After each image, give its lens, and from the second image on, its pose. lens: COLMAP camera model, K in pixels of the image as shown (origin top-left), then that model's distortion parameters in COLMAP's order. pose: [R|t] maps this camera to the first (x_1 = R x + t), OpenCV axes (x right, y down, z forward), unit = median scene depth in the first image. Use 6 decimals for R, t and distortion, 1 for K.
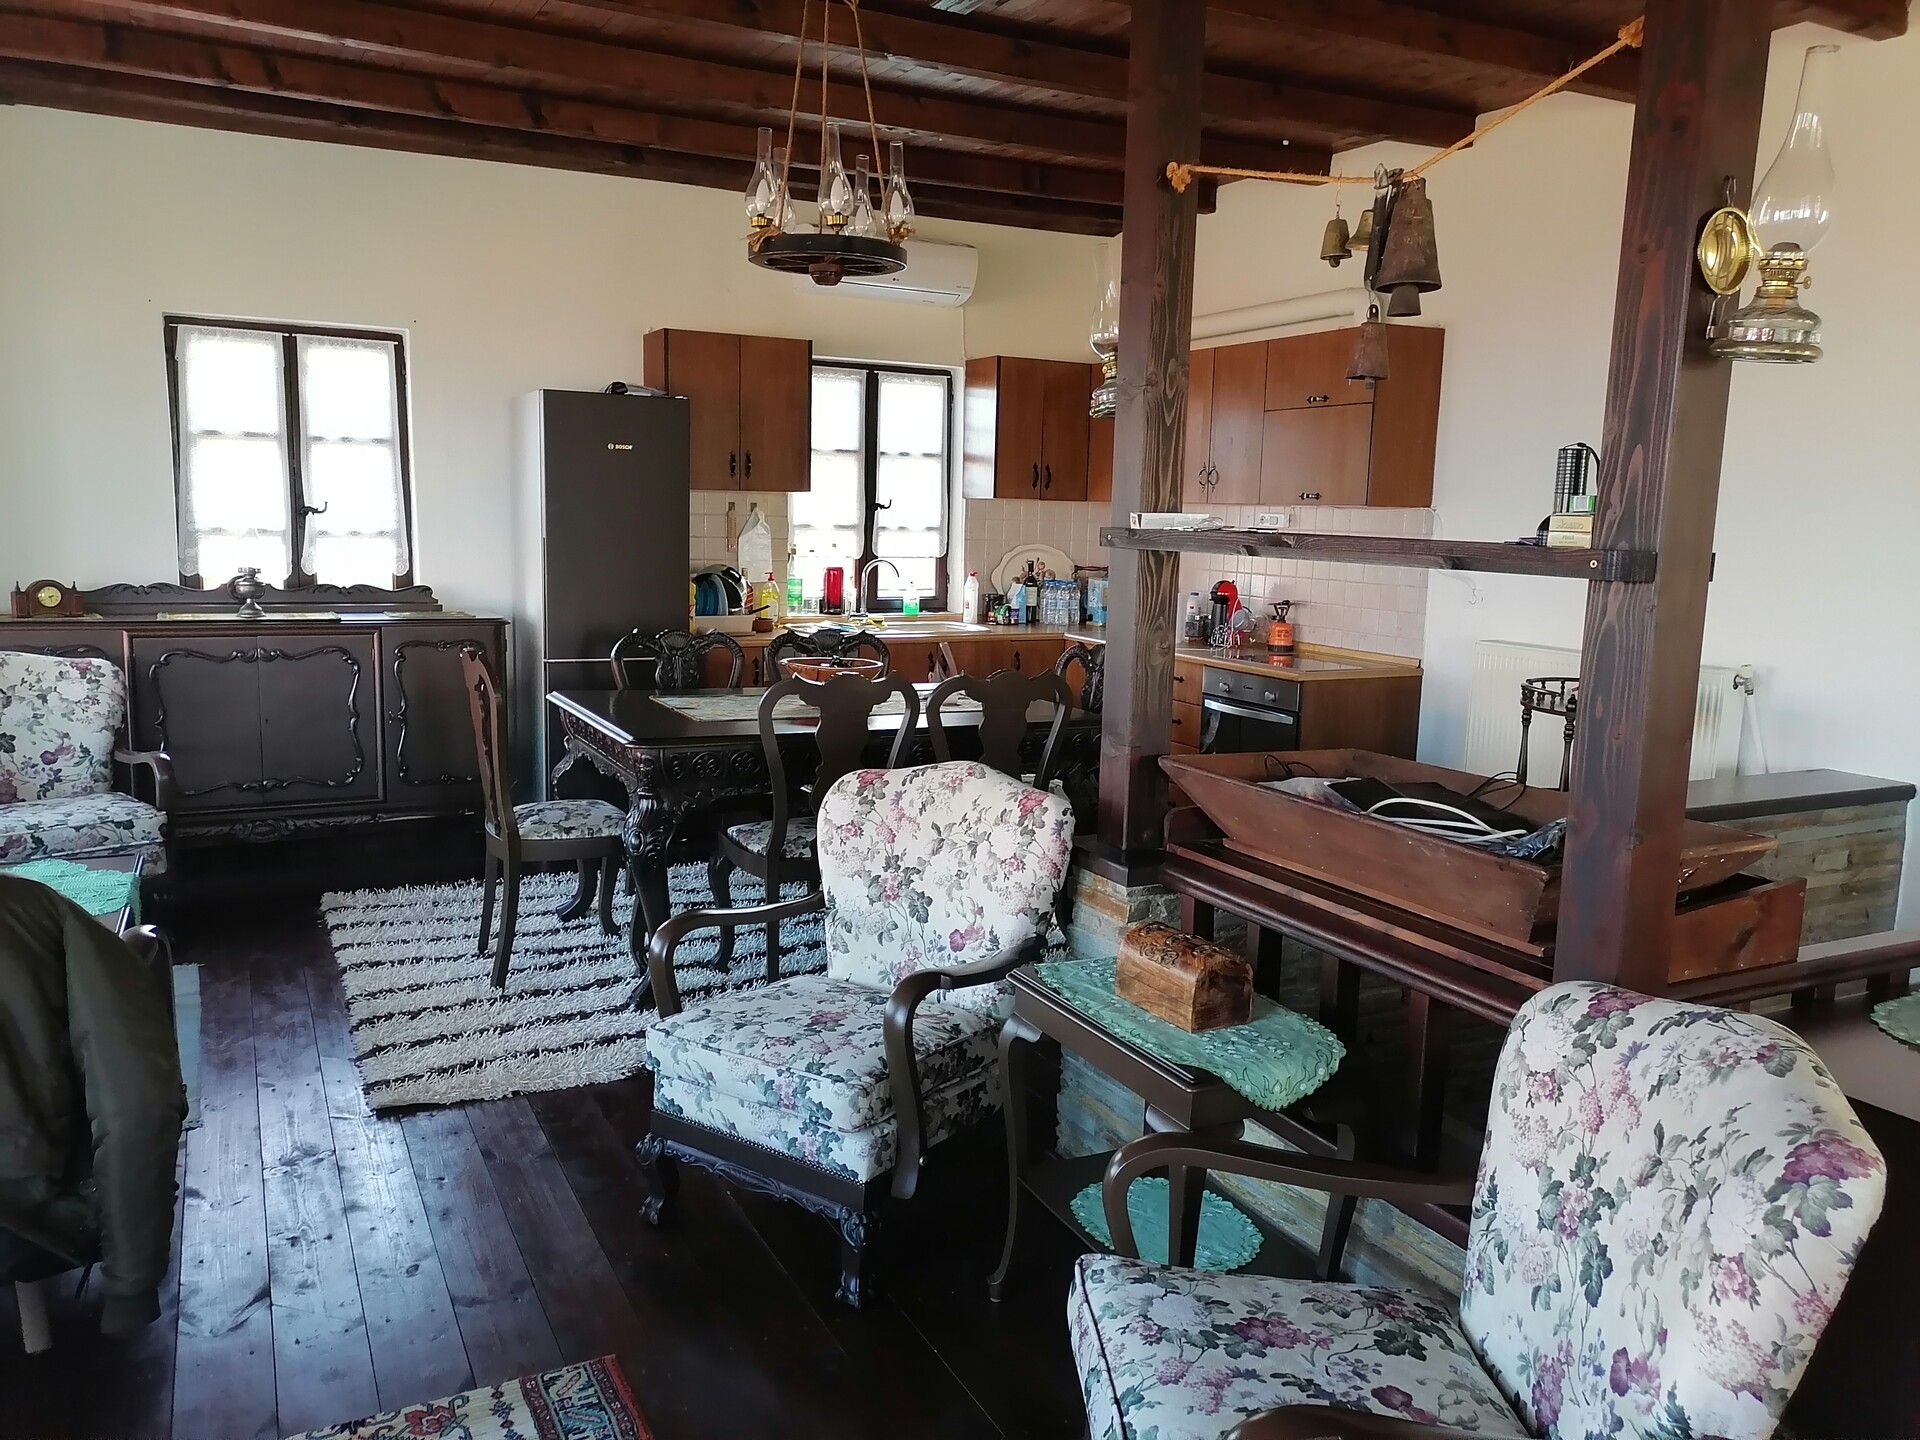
lens RADIAL K [[1428.6, 0, 956.5], [0, 1428.6, 719.0], [0, 0, 1]] dist [0.045668, -0.018723]
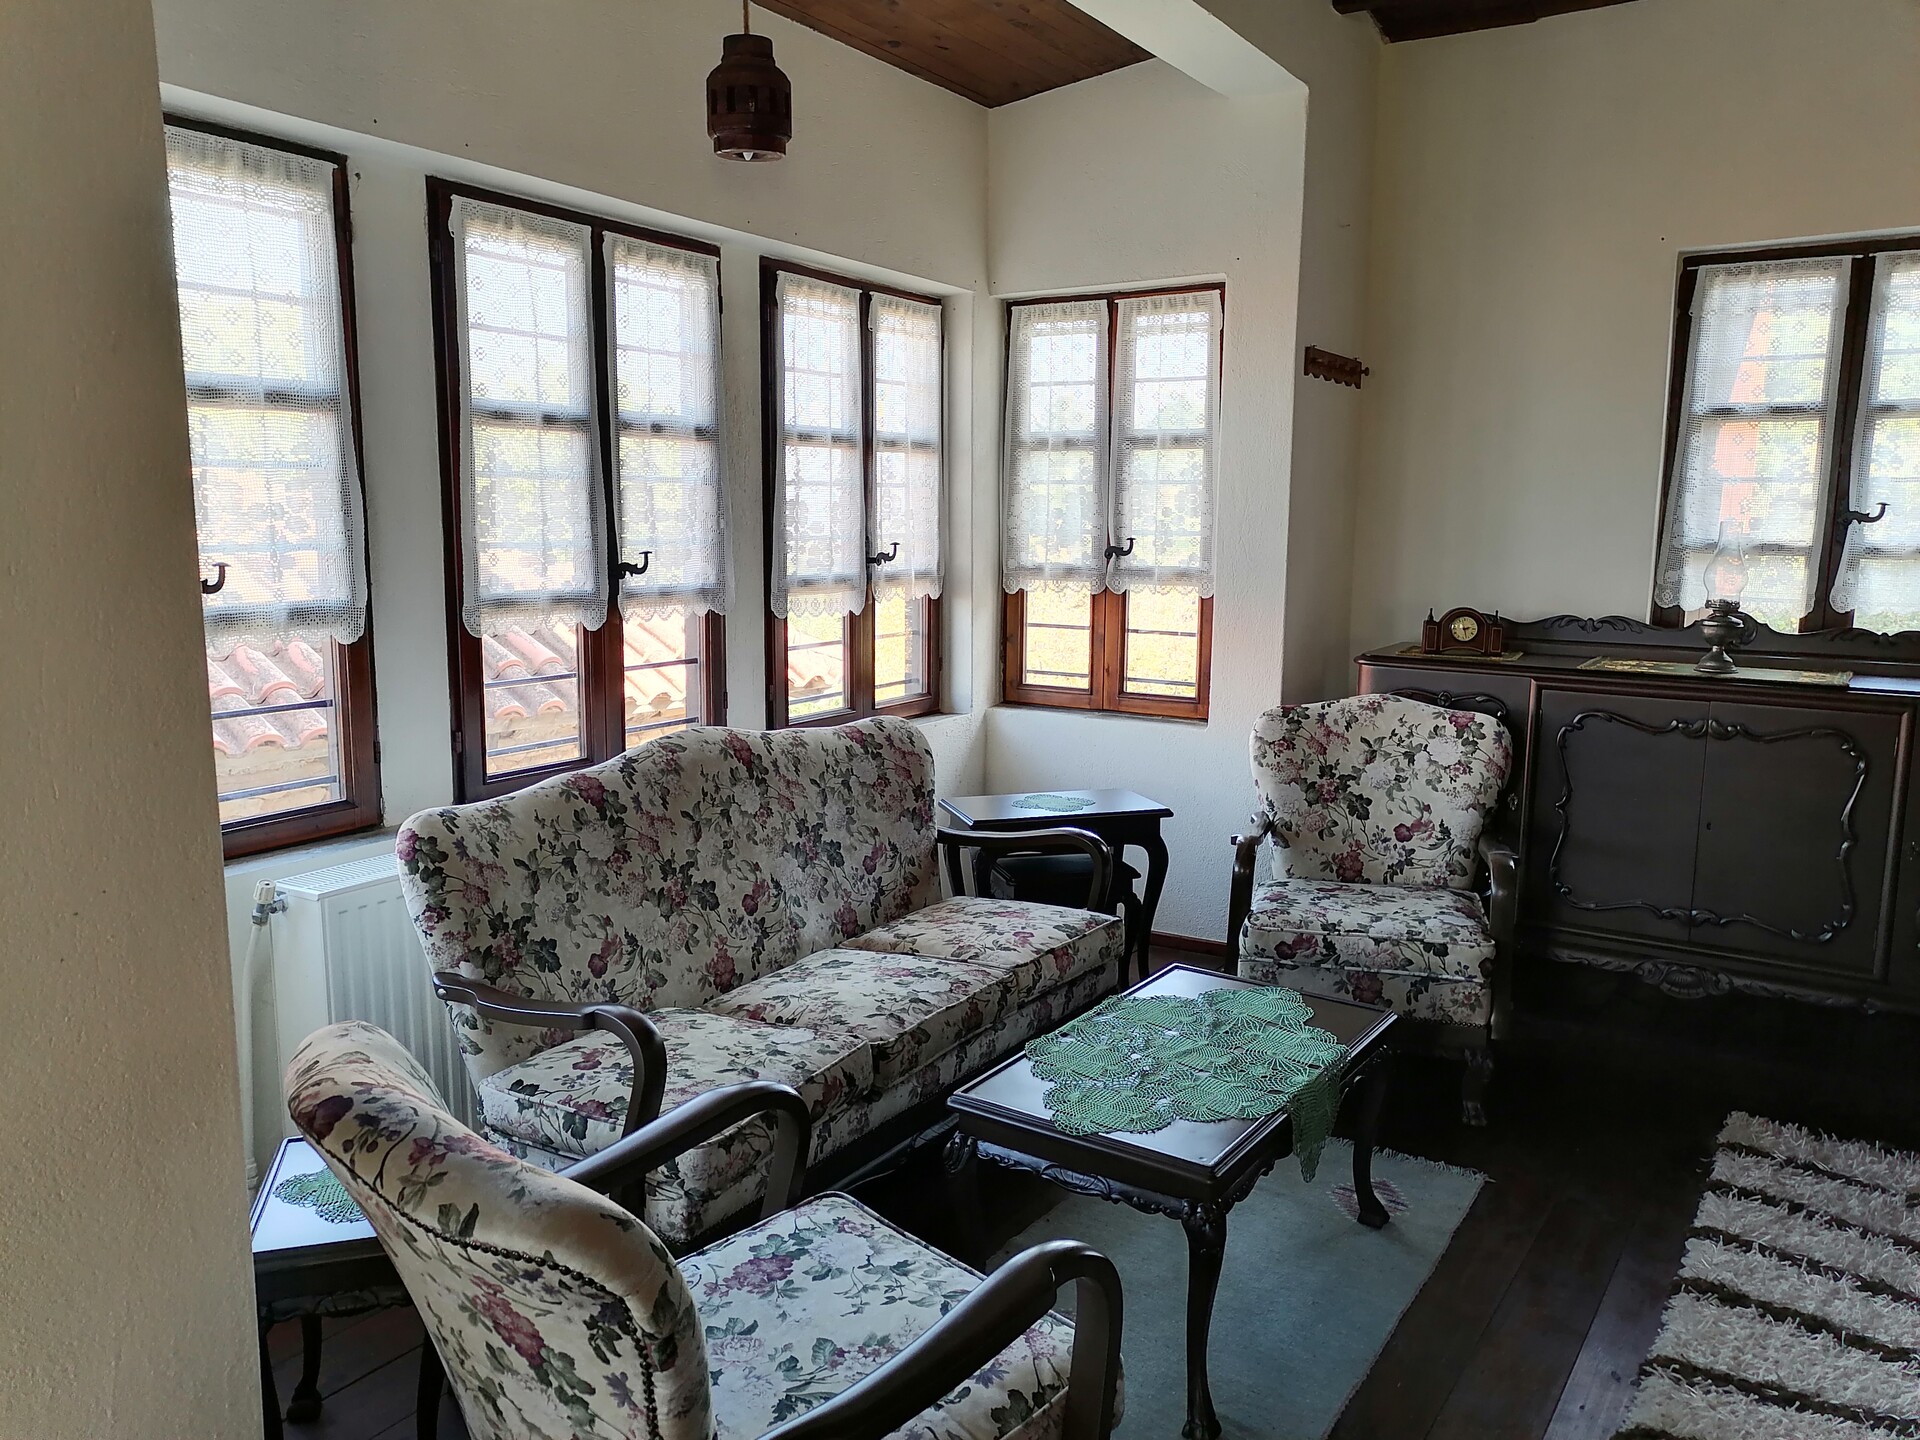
lens RADIAL K [[1428.6, 0, 956.5], [0, 1428.6, 719.0], [0, 0, 1]] dist [0.045668, -0.018723]
pose [[0.487624, 0.110229, -0.866067, -0.059646], [-0.121829, 0.990883, 0.057521, -0.040724], [0.864512, 0.077463, 0.496608, 0.320360]]
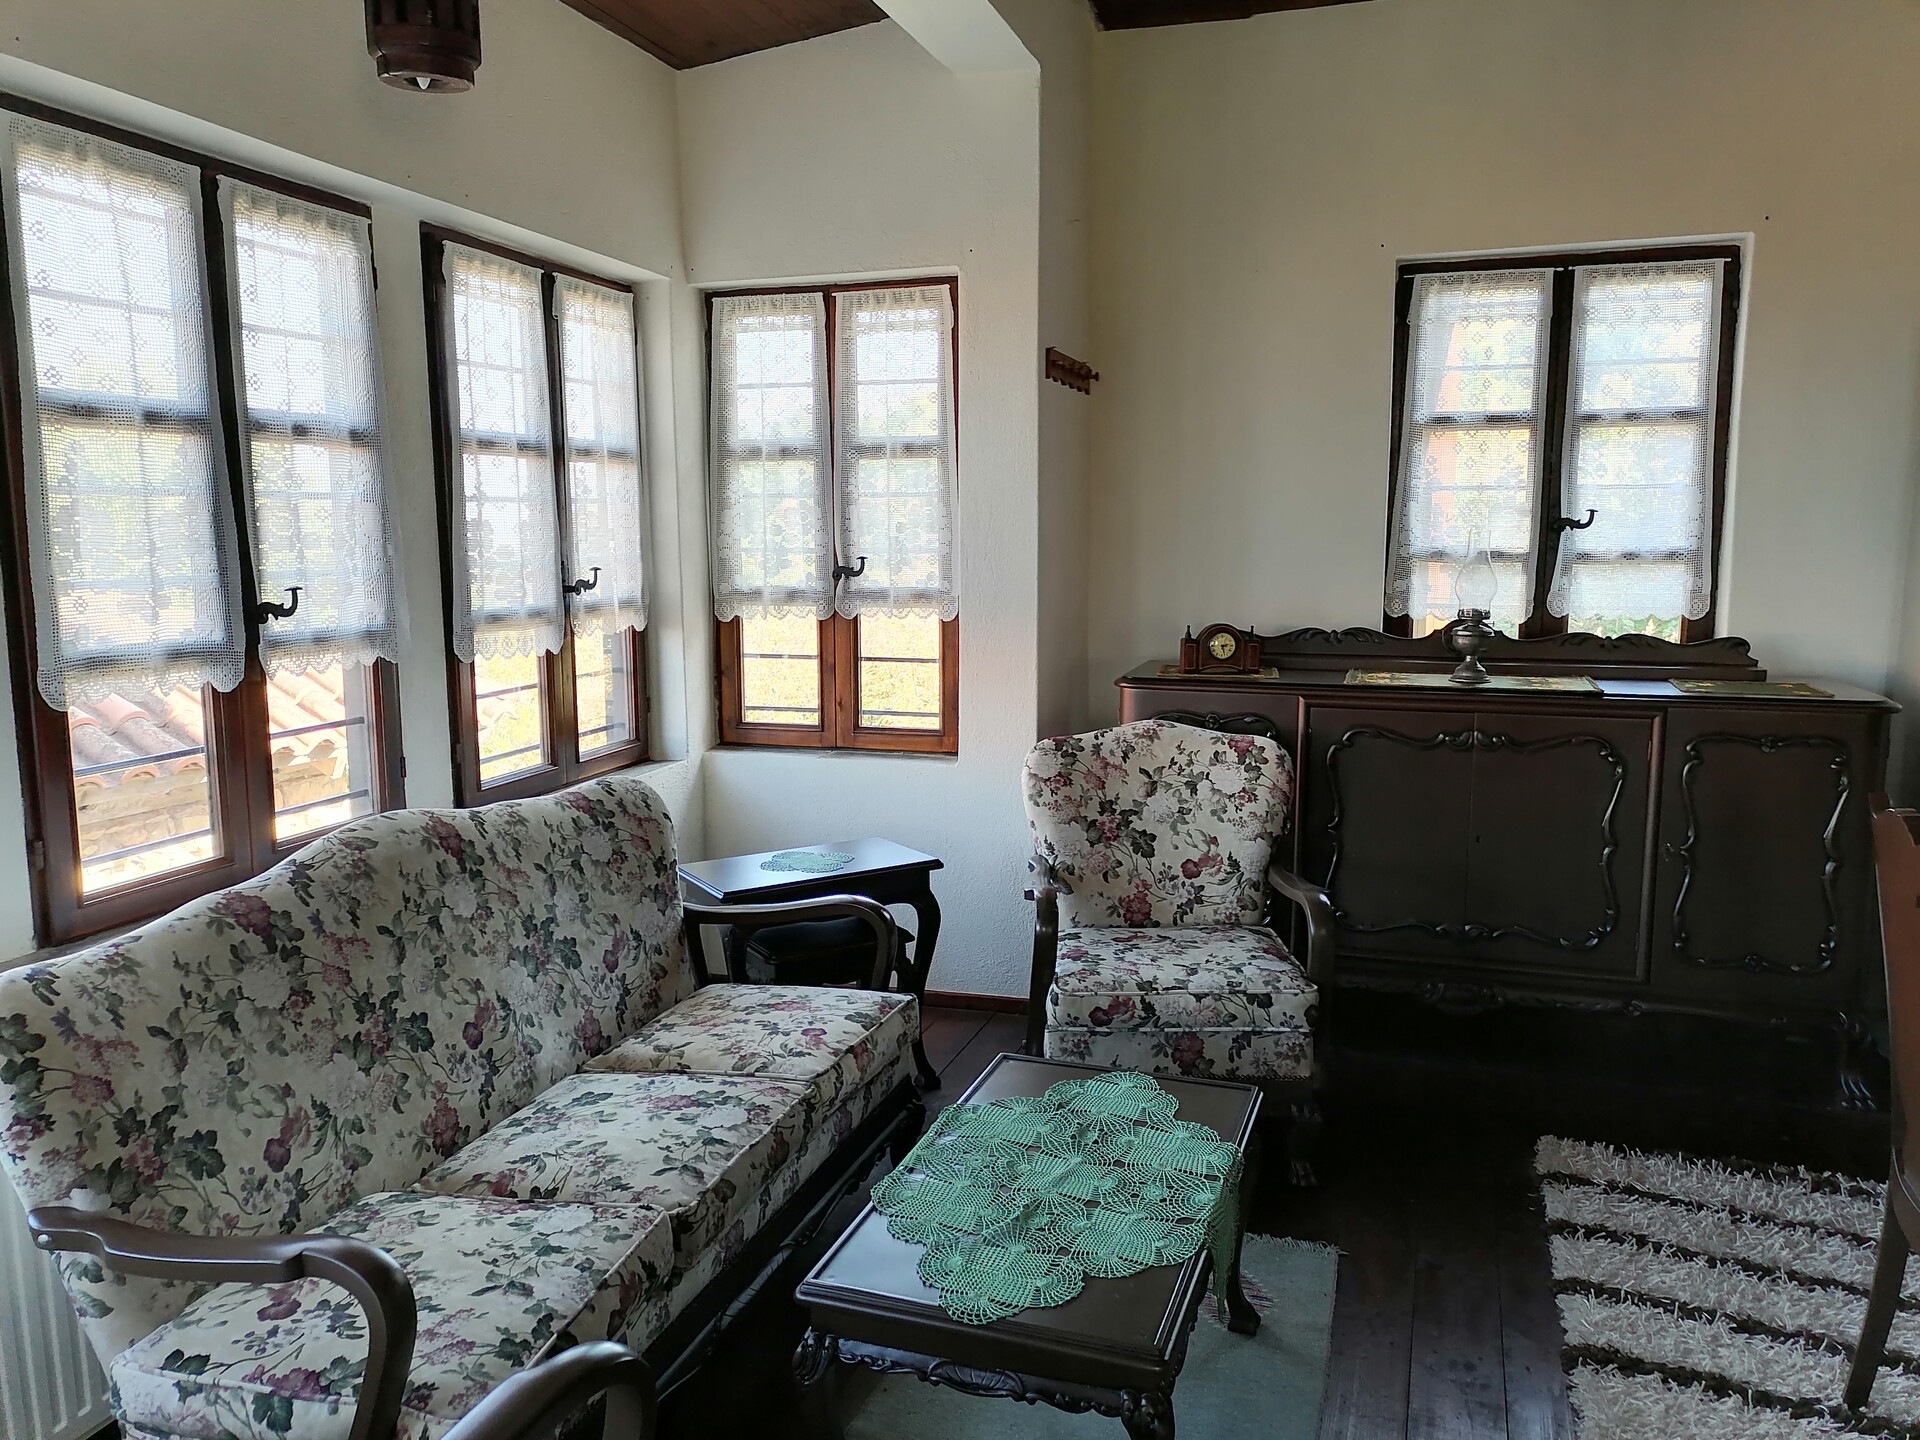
lens RADIAL K [[1428.6, 0, 956.5], [0, 1428.6, 719.0], [0, 0, 1]] dist [0.045668, -0.018723]
pose [[0.694703, 0.072768, -0.715607, -0.157237], [-0.081408, 0.996431, 0.022293, -0.045107], [0.714675, 0.042769, 0.698148, 0.327252]]
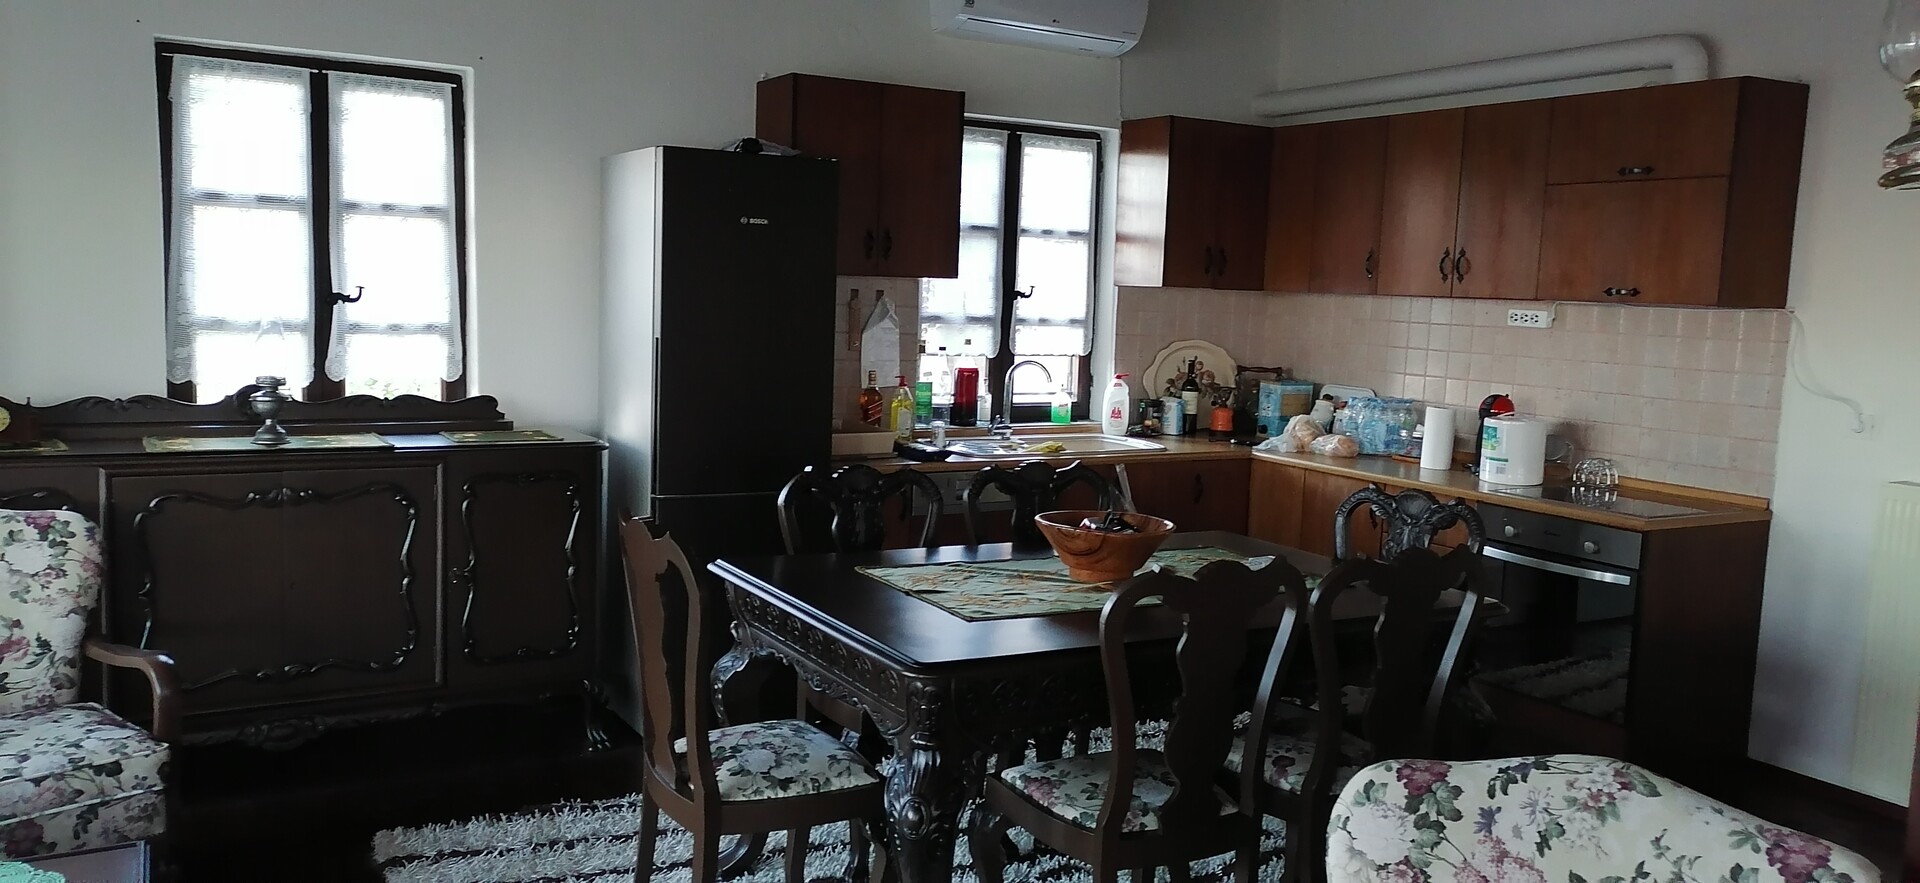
lens RADIAL K [[1422.6, 0, 960.0], [0, 1422.6, 441.5], [0, 0, 1]] dist [0.035821, 0.003363]
pose [[0.998673, 0.005214, 0.051237, -0.160331], [-0.003499, 0.999433, -0.033495, -0.044732], [-0.051382, 0.033271, 0.998125, 0.226955]]
